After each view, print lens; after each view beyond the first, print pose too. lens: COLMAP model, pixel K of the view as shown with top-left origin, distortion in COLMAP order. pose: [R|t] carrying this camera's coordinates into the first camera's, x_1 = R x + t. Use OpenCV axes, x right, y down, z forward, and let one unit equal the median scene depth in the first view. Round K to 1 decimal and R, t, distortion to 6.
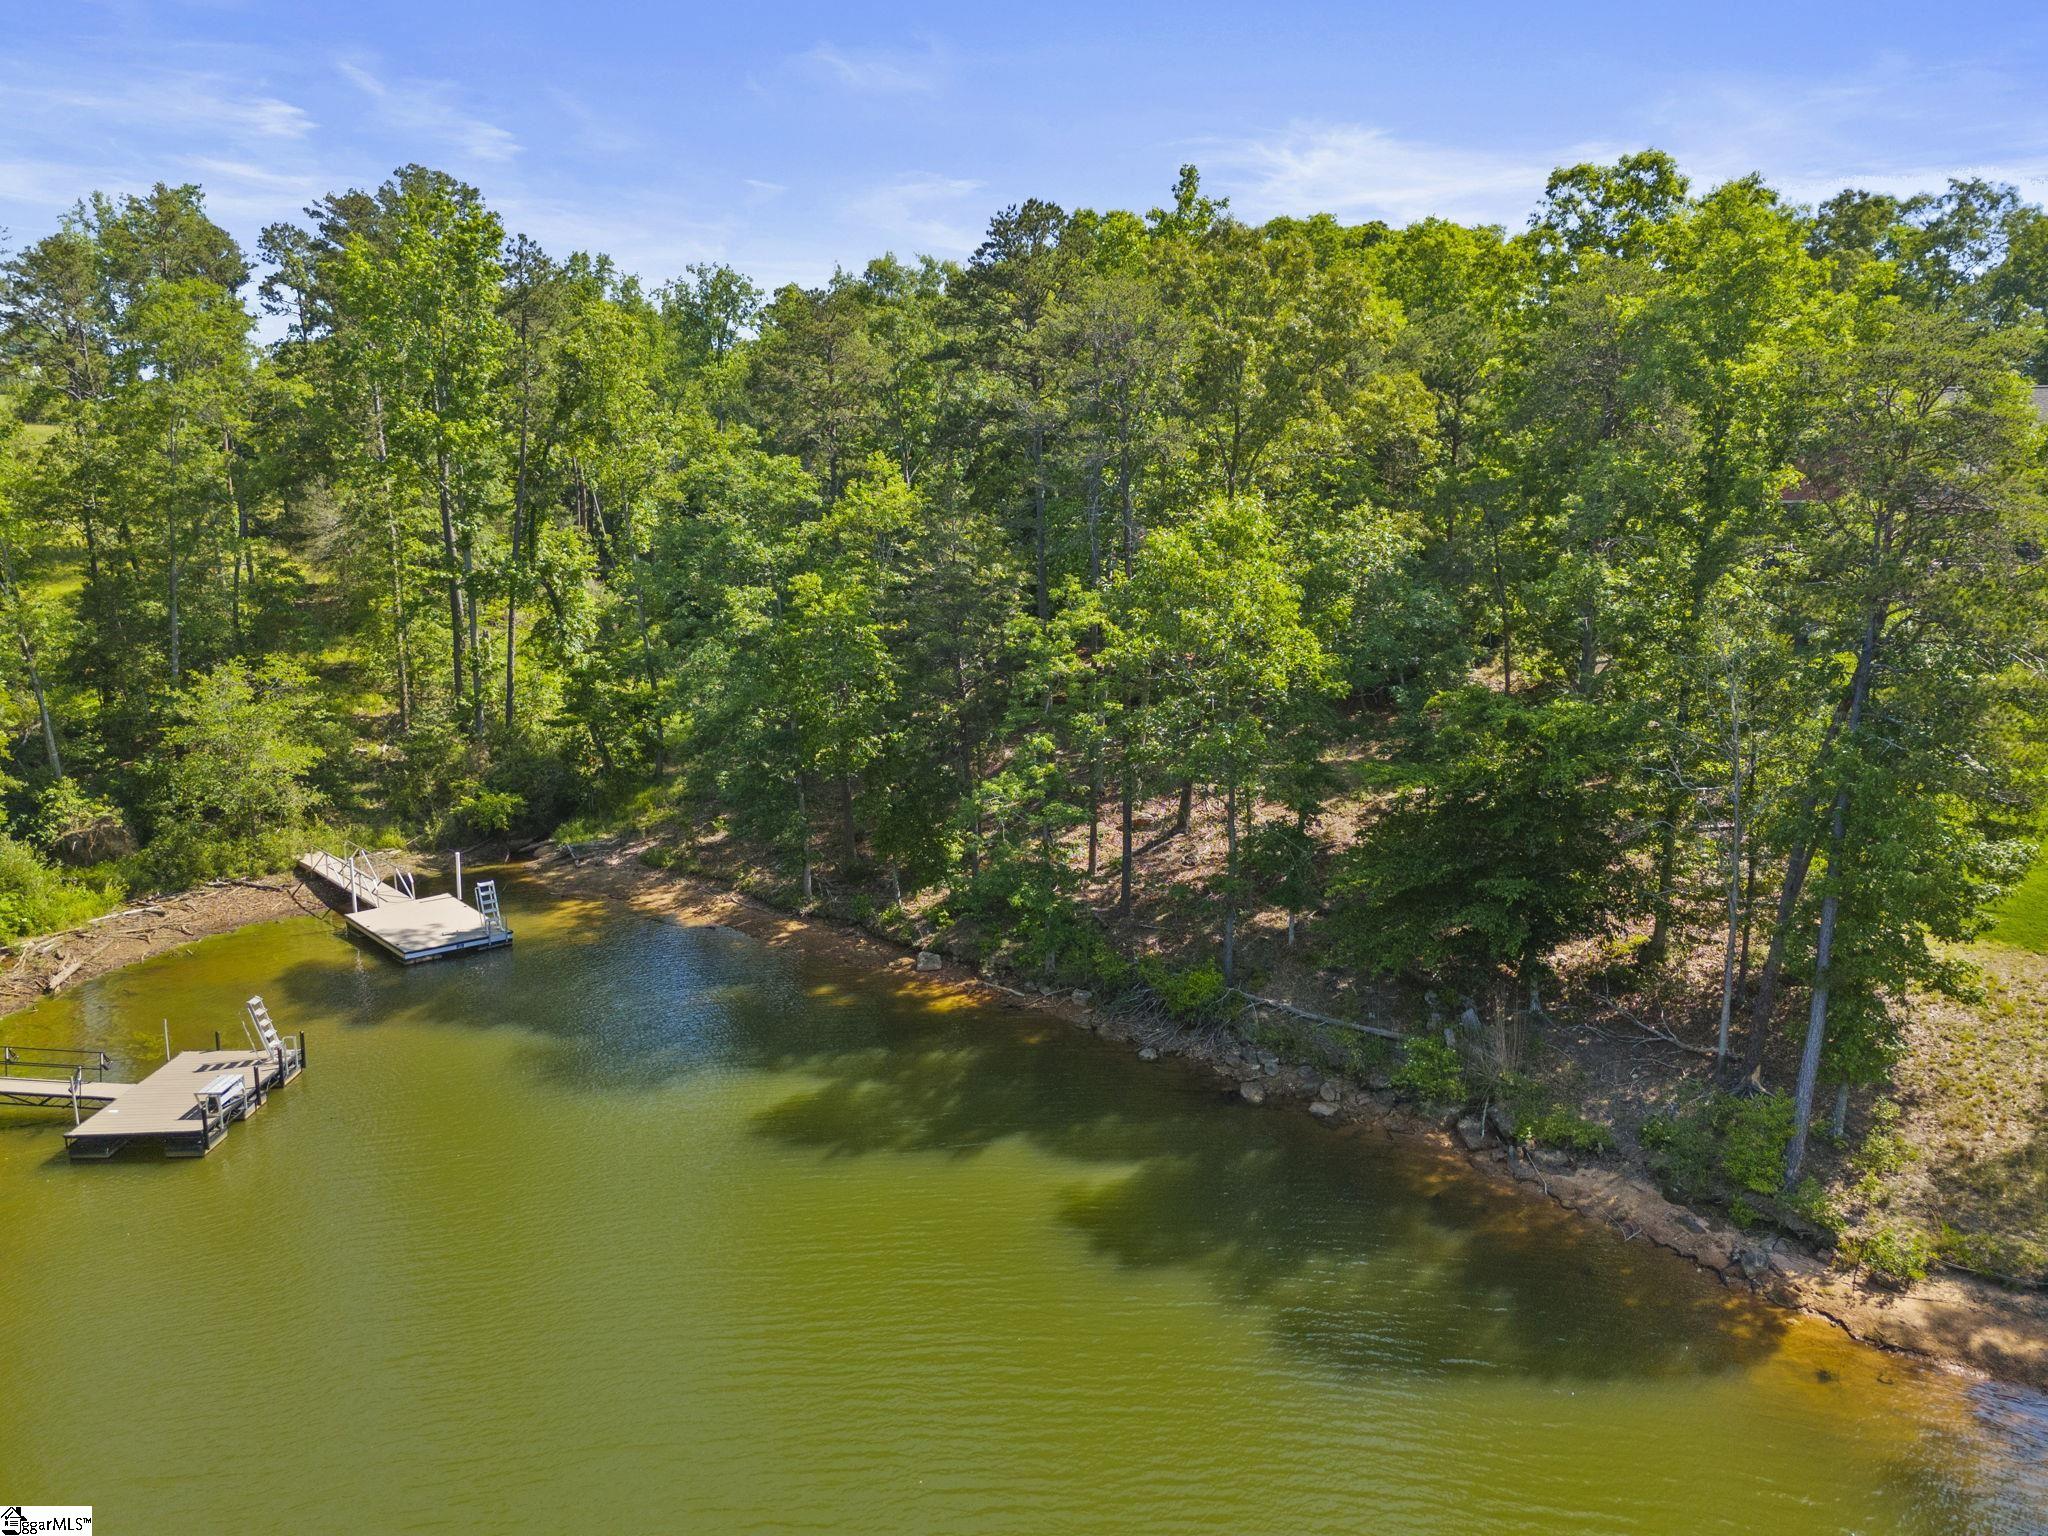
lens RADIAL K [[1504.8, 0, 1024.0], [0, 1504.8, 768.0], [0, 0, 1]] dist [0.064594, -0.064441]
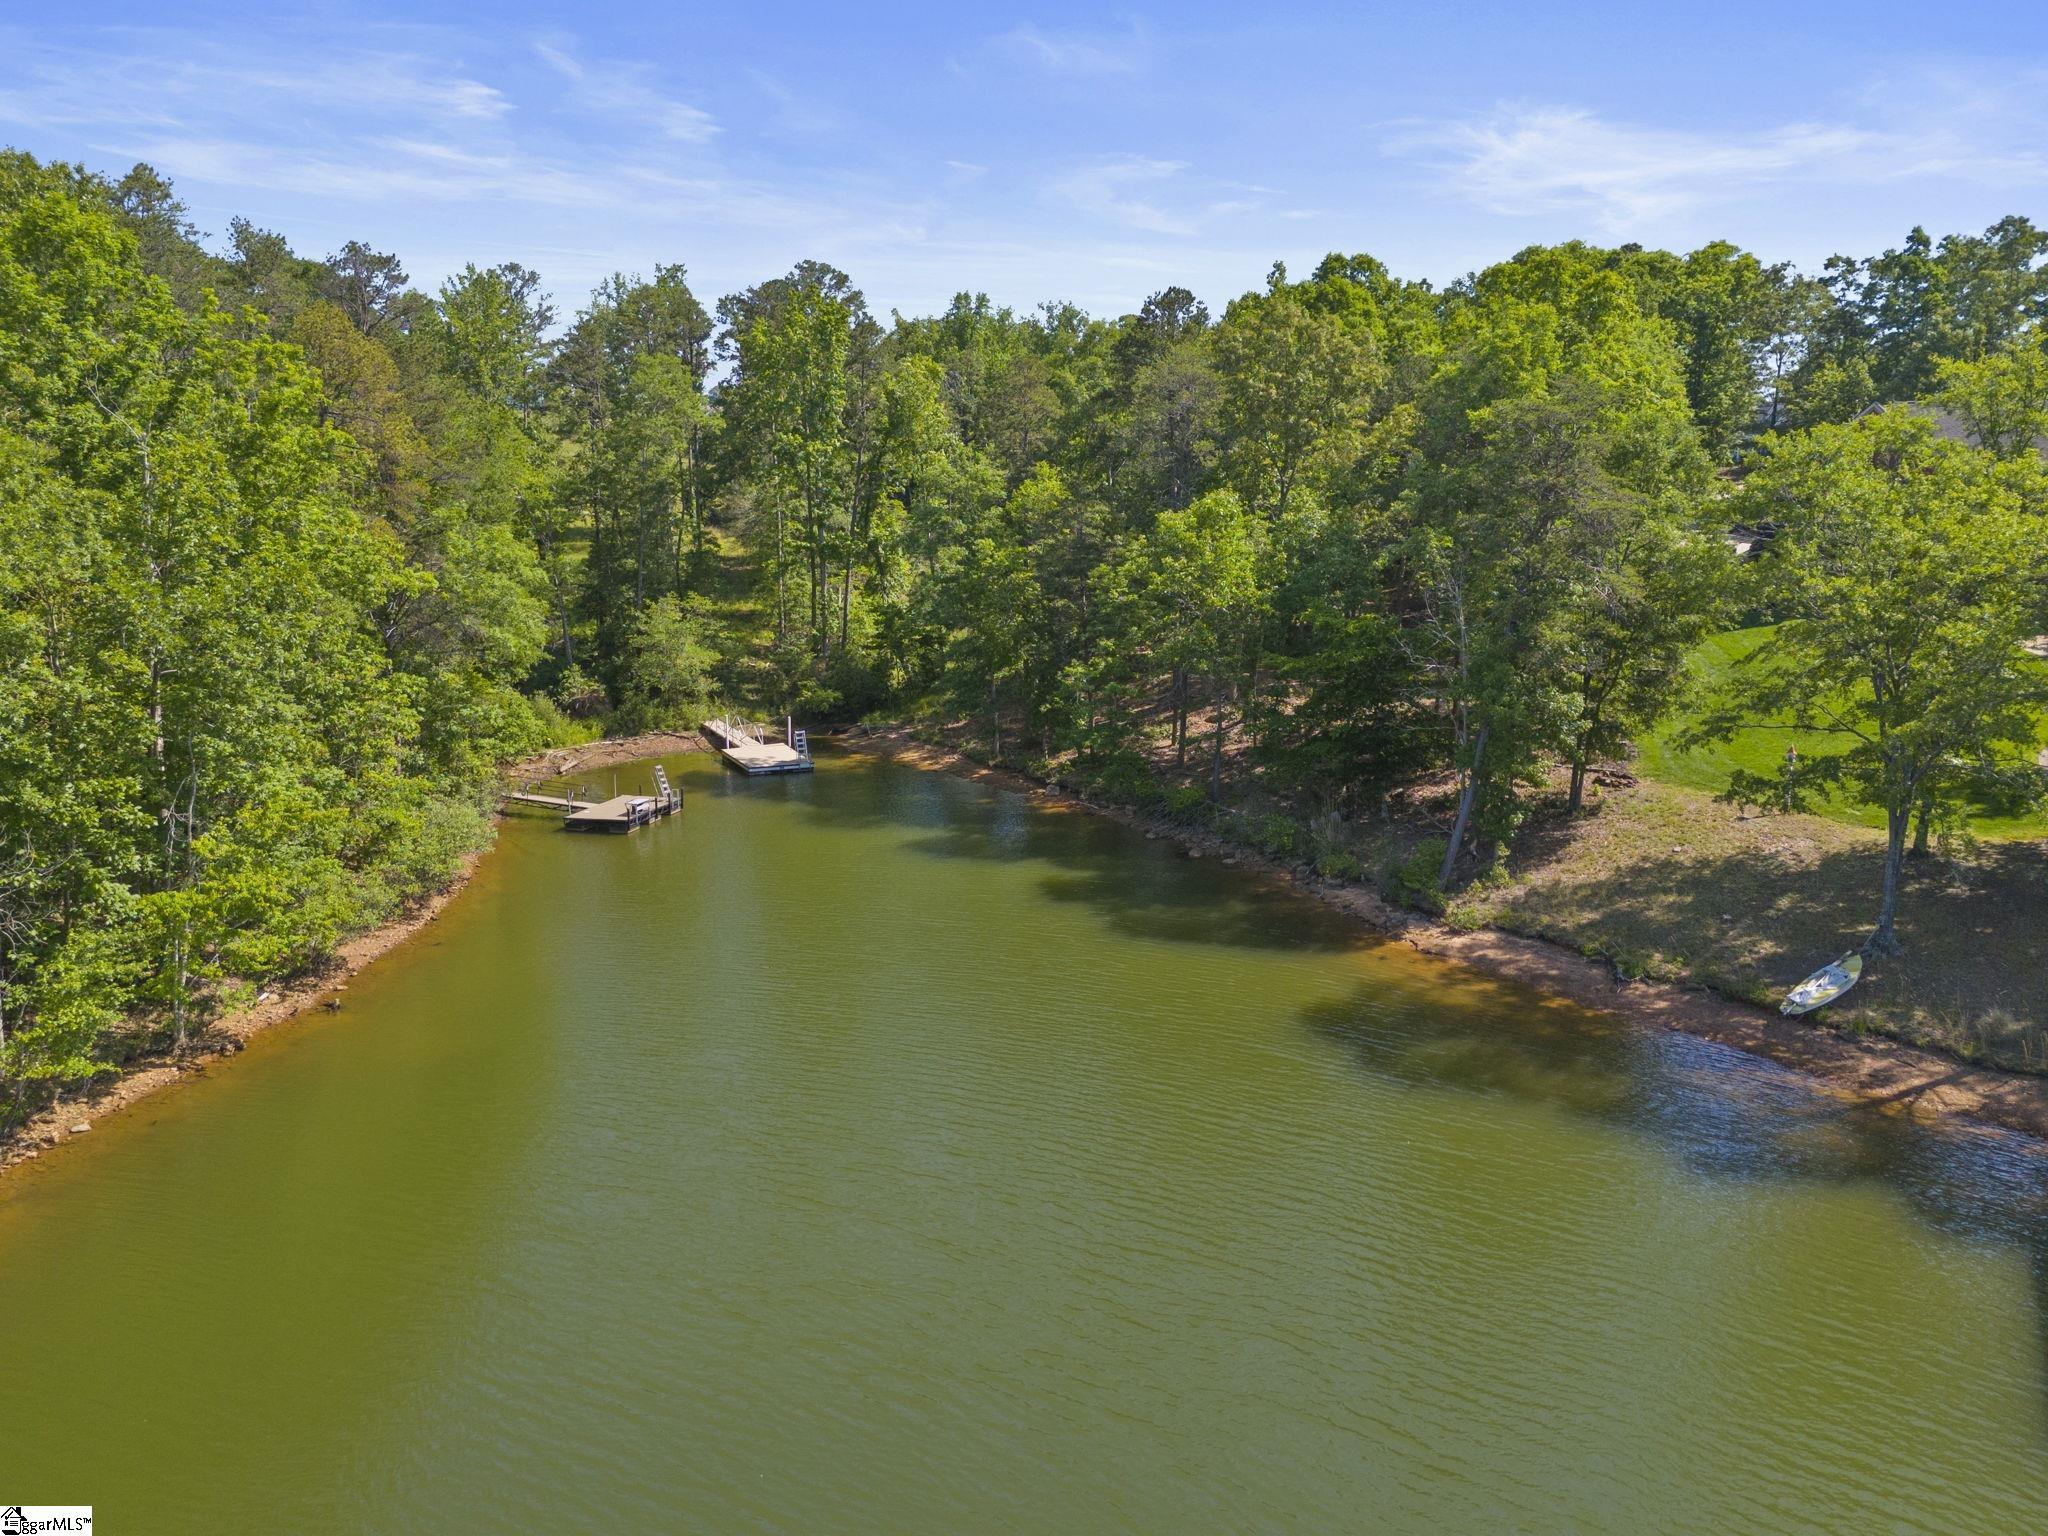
lens RADIAL K [[1504.8, 0, 1024.0], [0, 1504.8, 768.0], [0, 0, 1]] dist [0.064594, -0.064441]
pose [[0.961373, 0.051937, -0.270304, 0.256367], [-0.051359, 0.998638, 0.009216, 0.072817], [0.270414, 0.005023, 0.962731, -0.394168]]
